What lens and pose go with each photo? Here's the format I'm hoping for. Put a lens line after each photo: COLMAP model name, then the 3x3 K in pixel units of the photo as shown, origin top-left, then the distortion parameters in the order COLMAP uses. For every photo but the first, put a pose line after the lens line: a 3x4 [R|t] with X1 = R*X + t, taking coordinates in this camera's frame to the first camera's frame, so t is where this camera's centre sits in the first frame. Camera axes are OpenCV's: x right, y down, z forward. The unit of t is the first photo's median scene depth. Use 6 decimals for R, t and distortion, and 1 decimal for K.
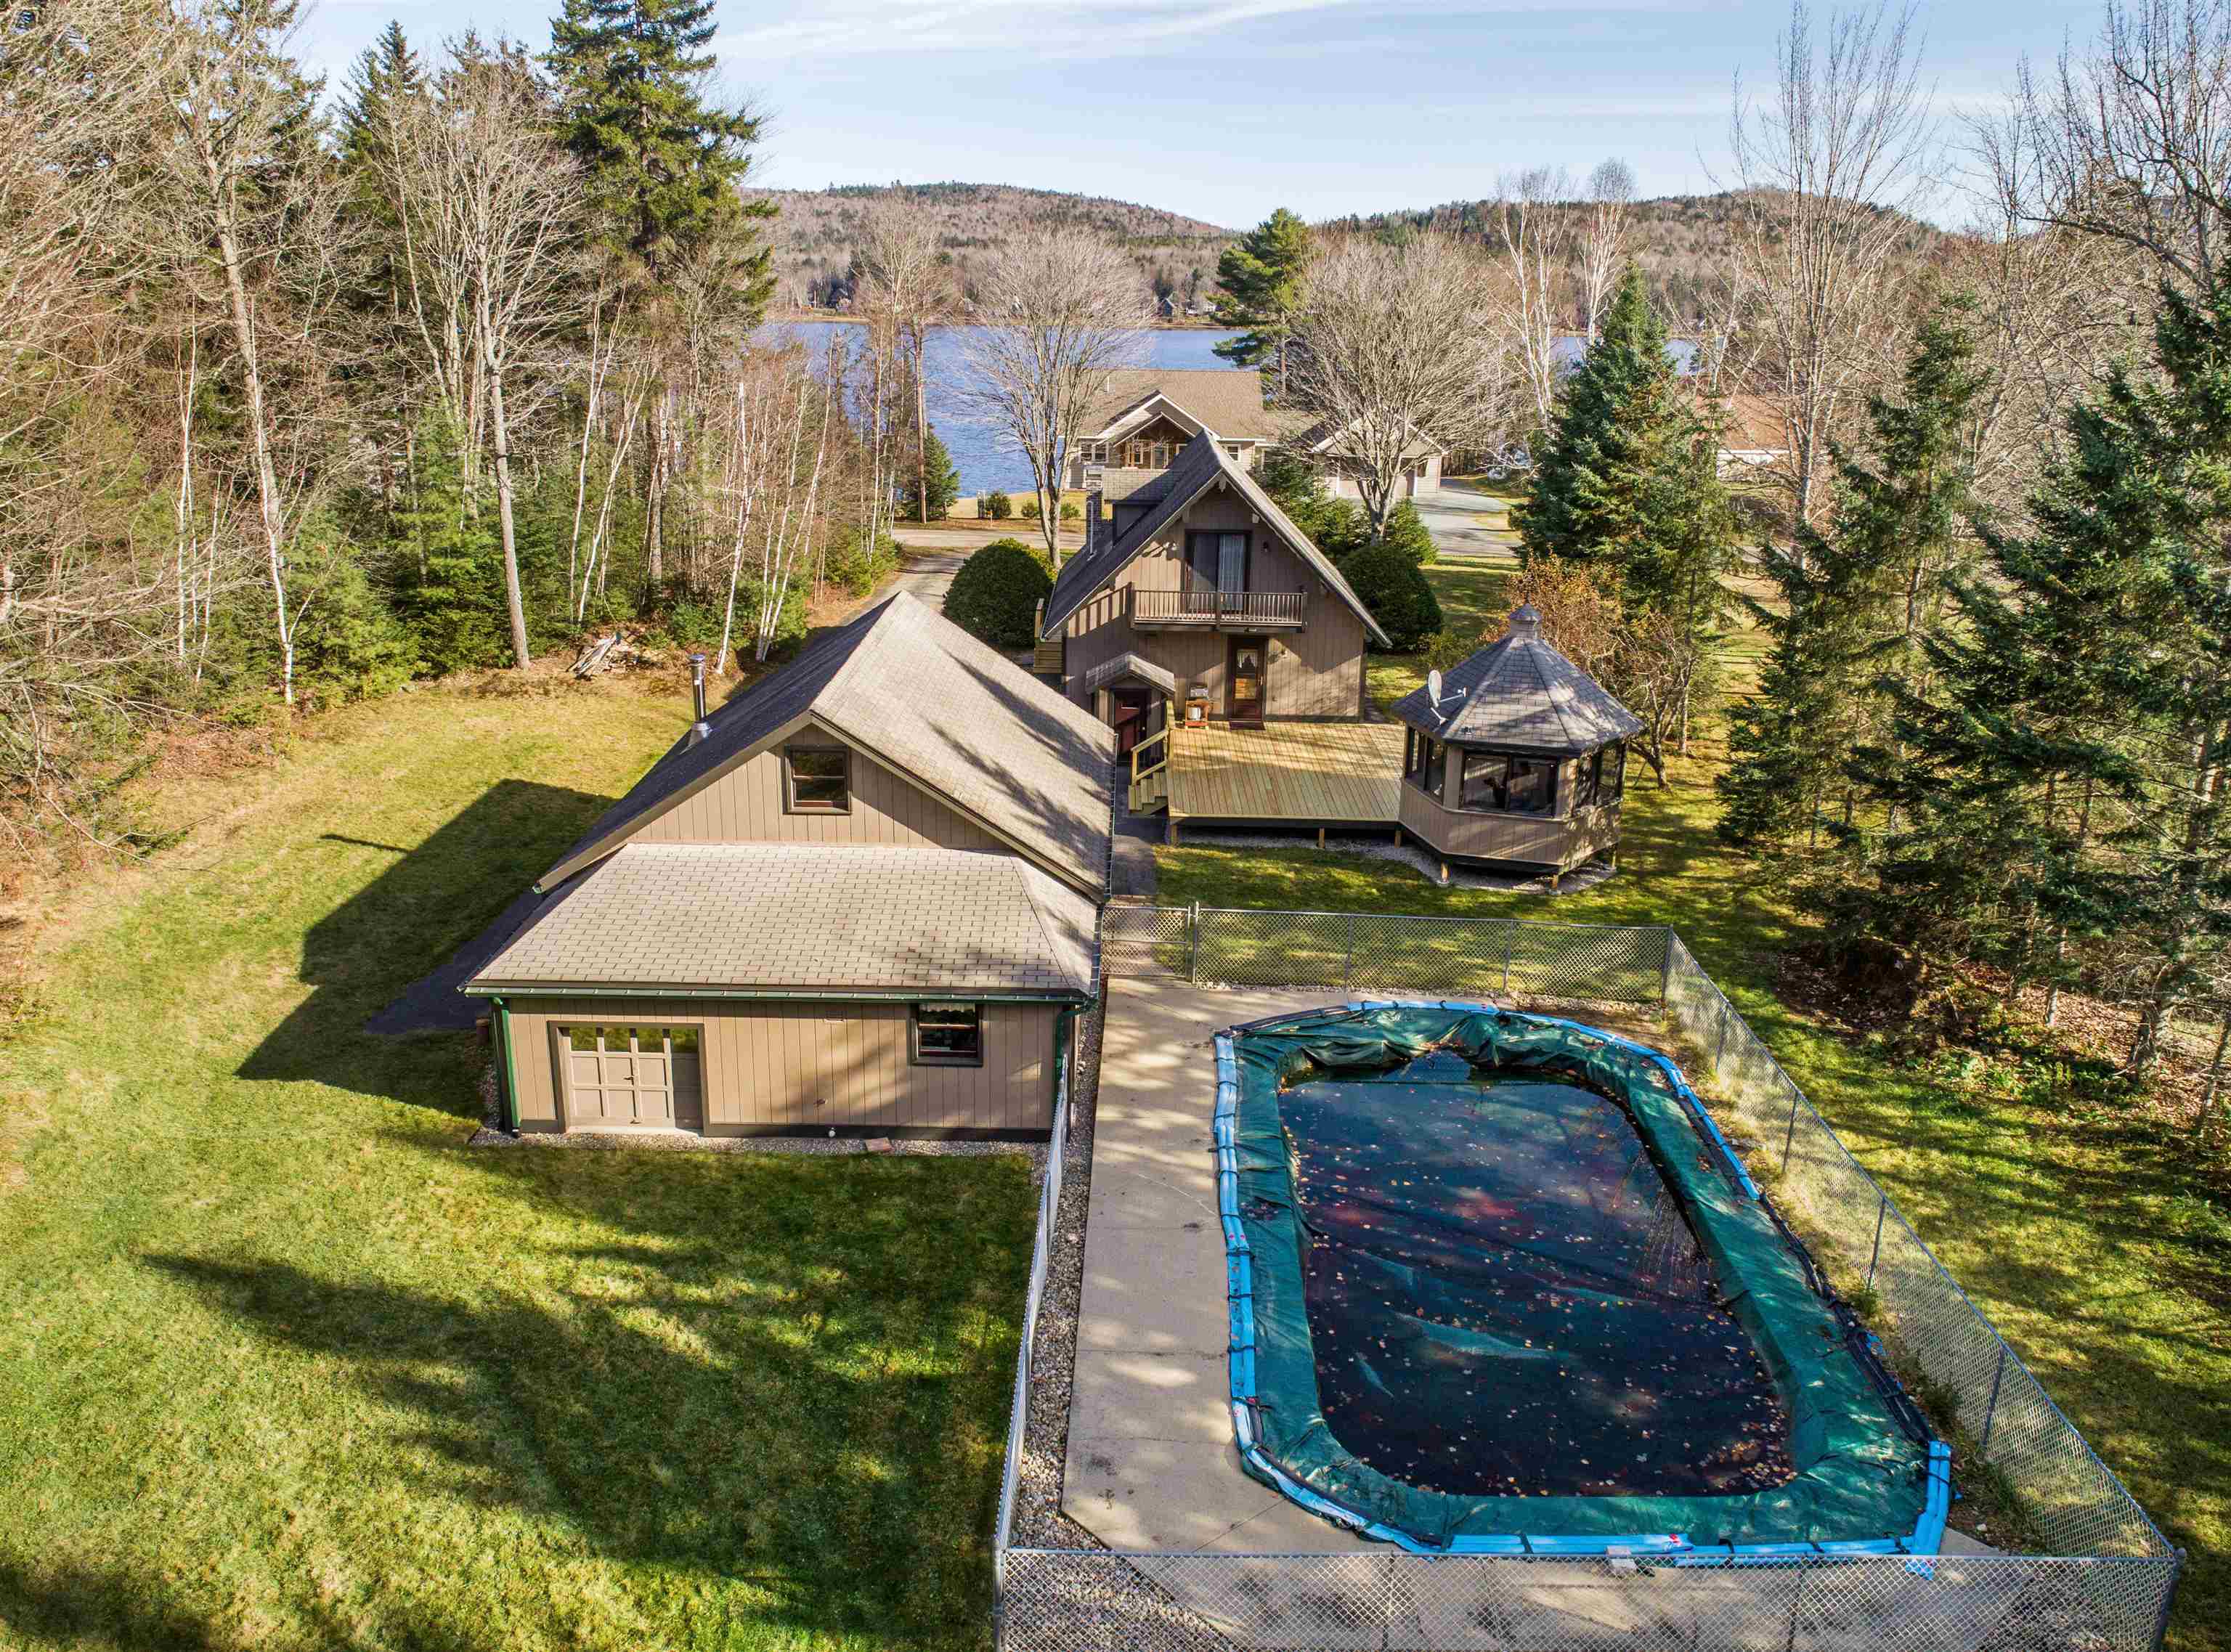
lens RADIAL K [[1679.0, 0, 1138.6], [0, 1679.0, 814.4], [0, 0, 1]] dist [-0.024005, 0.004794]
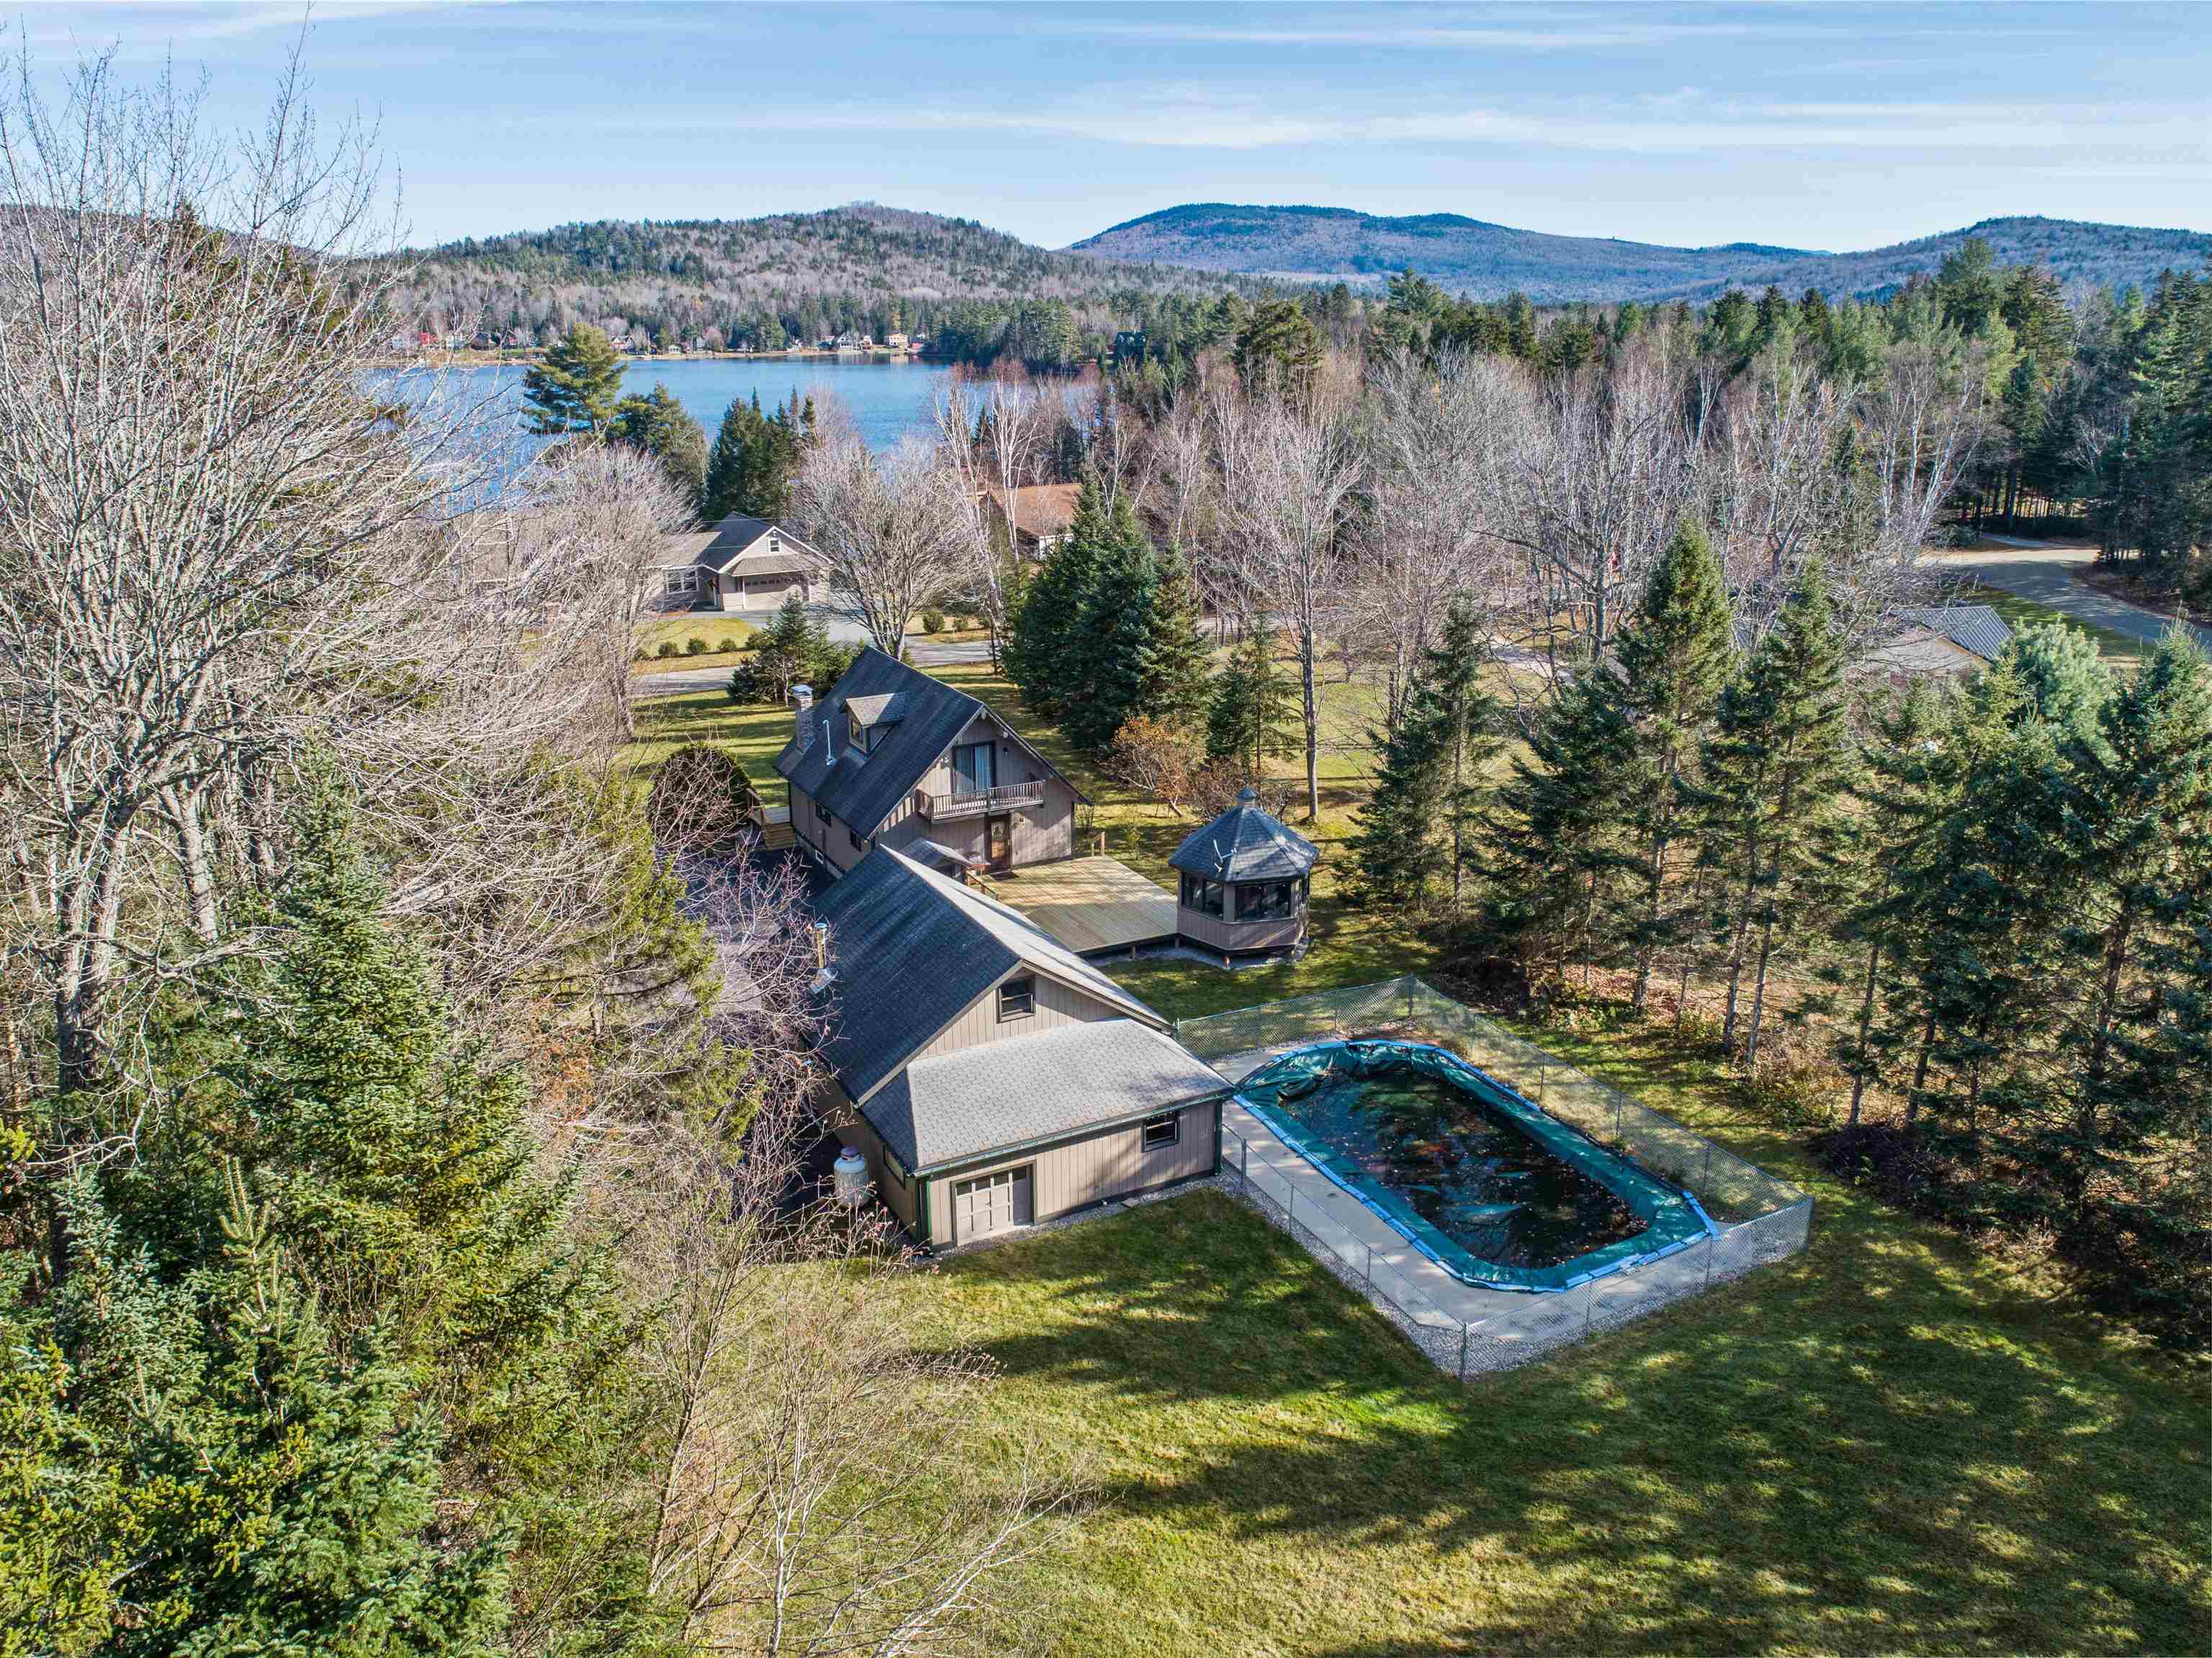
lens RADIAL K [[1664.7, 0, 1114.2], [0, 1664.7, 834.2], [0, 0, 1]] dist [-0.024005, 0.004794]
pose [[0.880875, -0.166001, 0.443288, -0.484688], [0.159813, 0.985798, 0.051588, -0.149722], [-0.445556, 0.025401, 0.894894, -0.300855]]
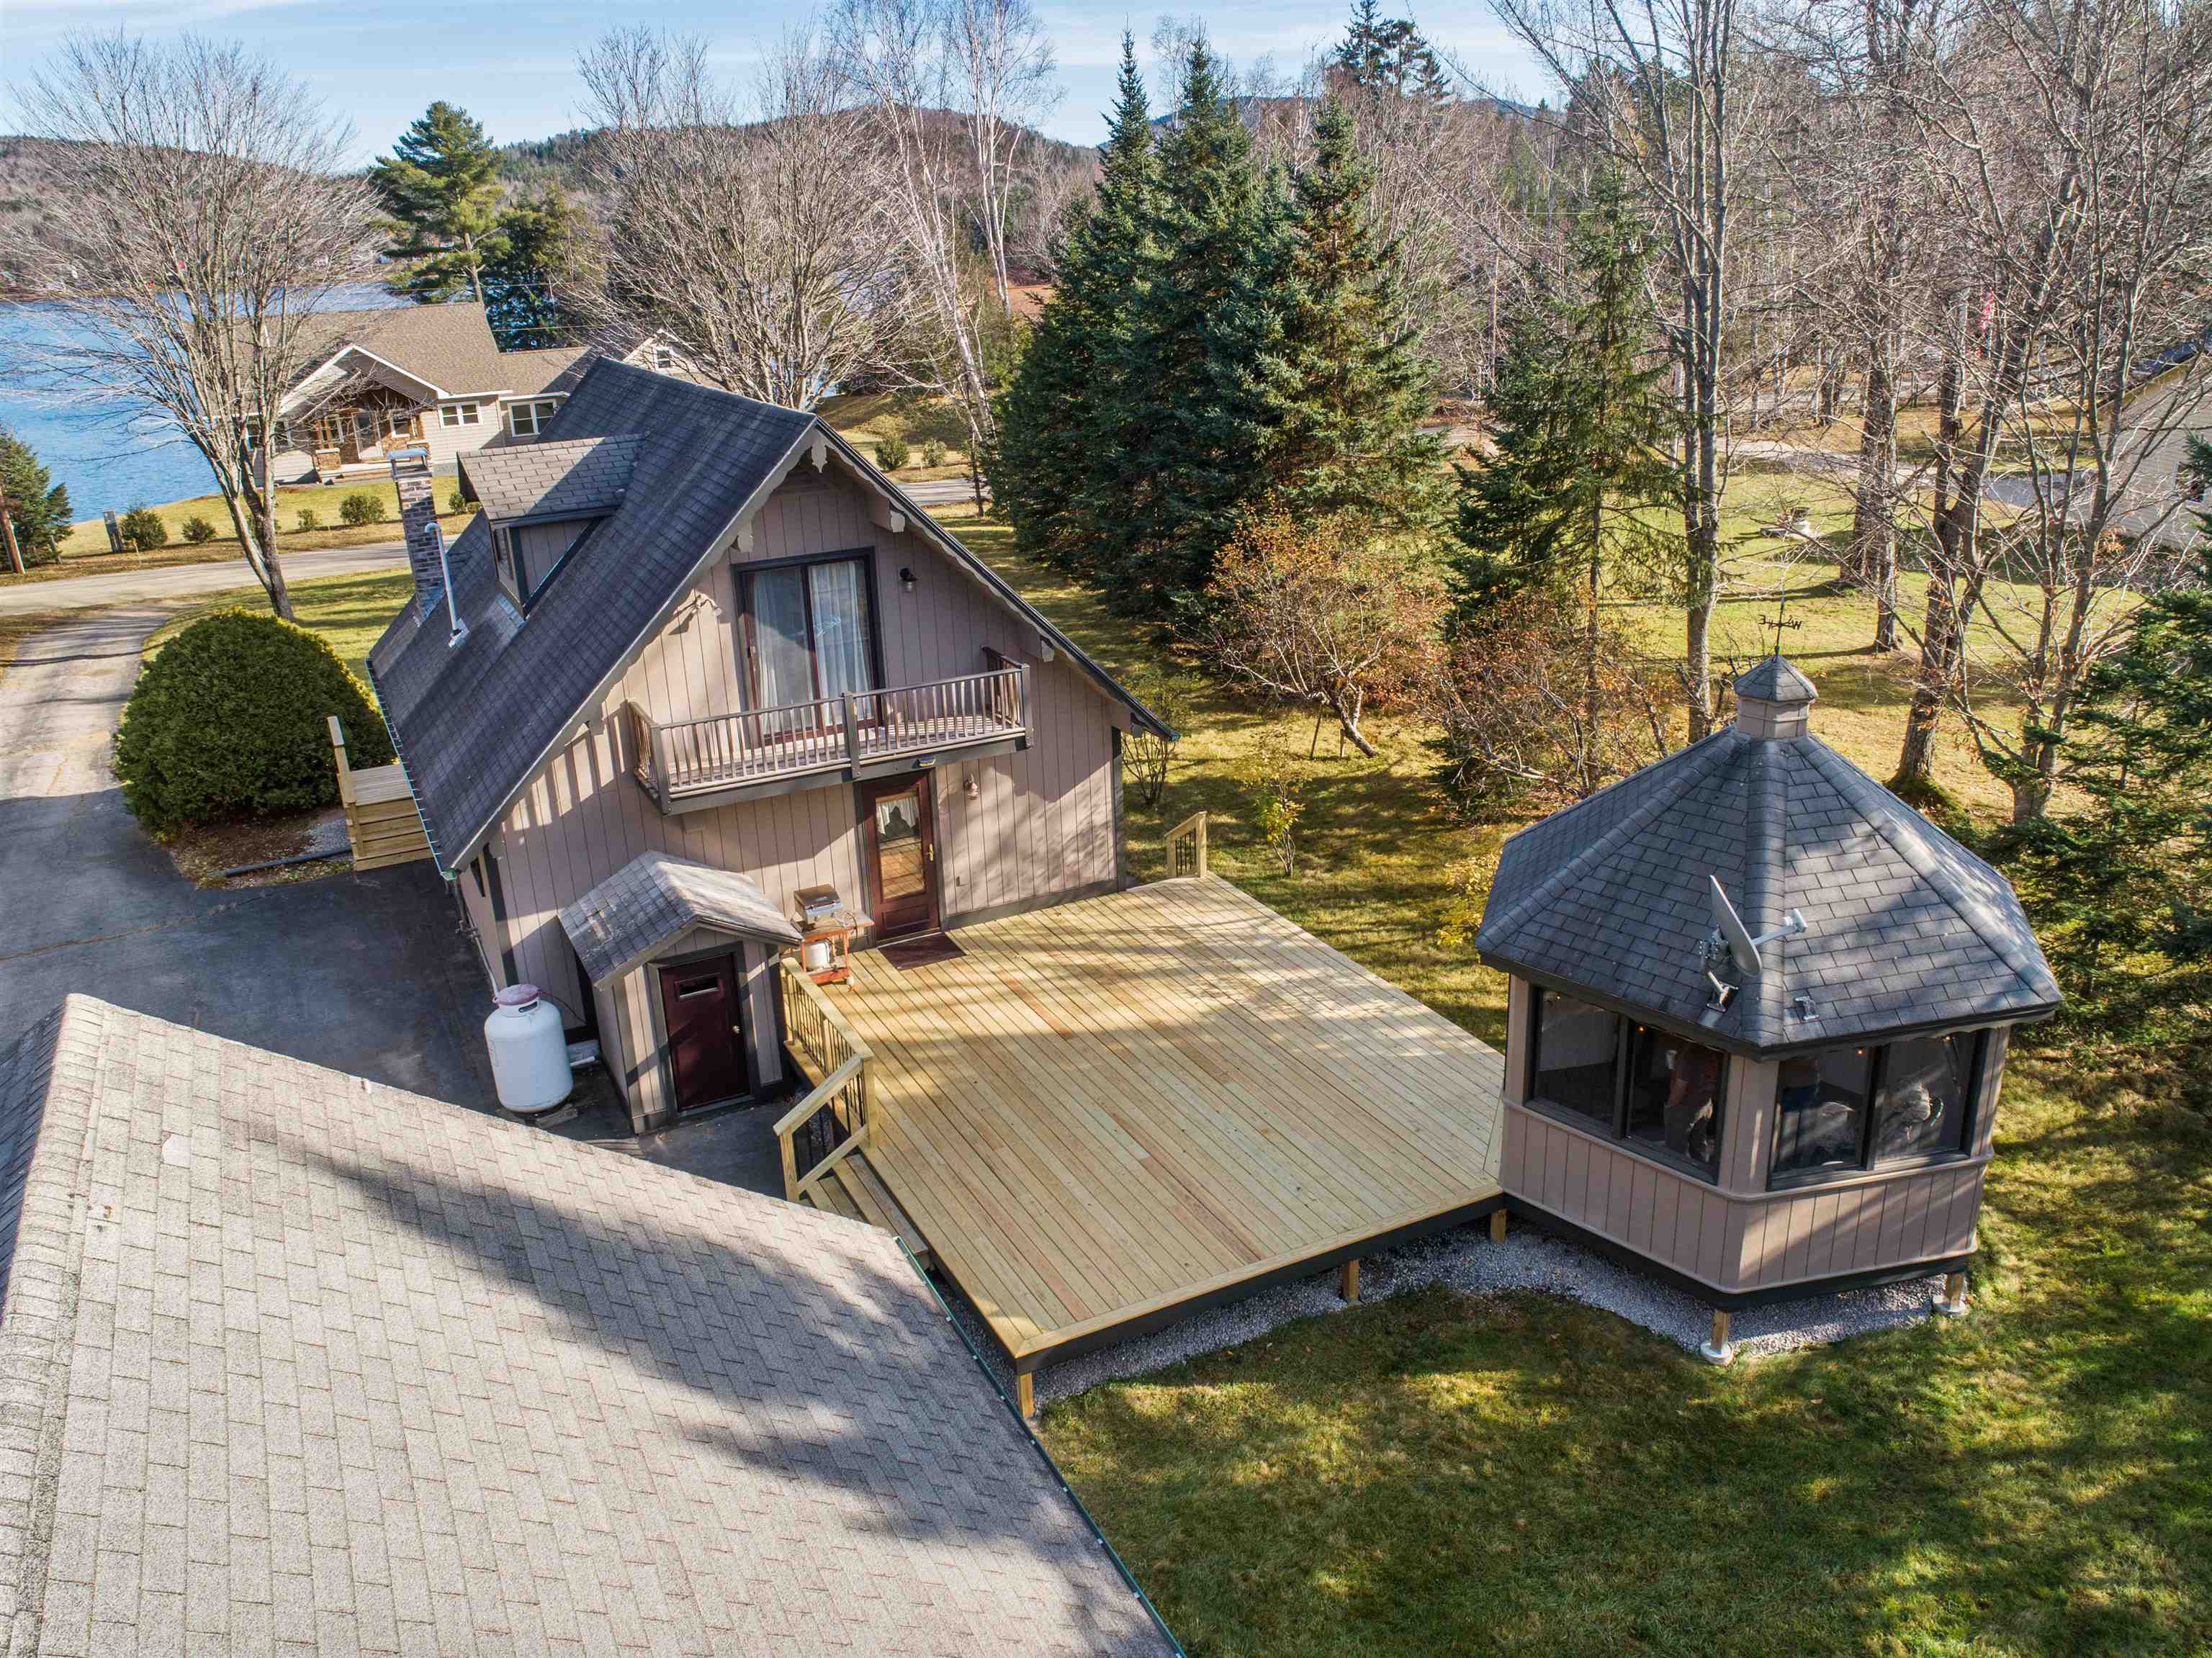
lens RADIAL K [[1664.7, 0, 1099.1], [0, 1664.7, 814.9], [0, 0, 1]] dist [-0.024005, 0.004794]
pose [[0.891271, -0.202764, 0.405615, -0.078241], [0.186741, 0.979214, 0.079170, -0.123117], [-0.413237, 0.005183, 0.910609, 0.566209]]
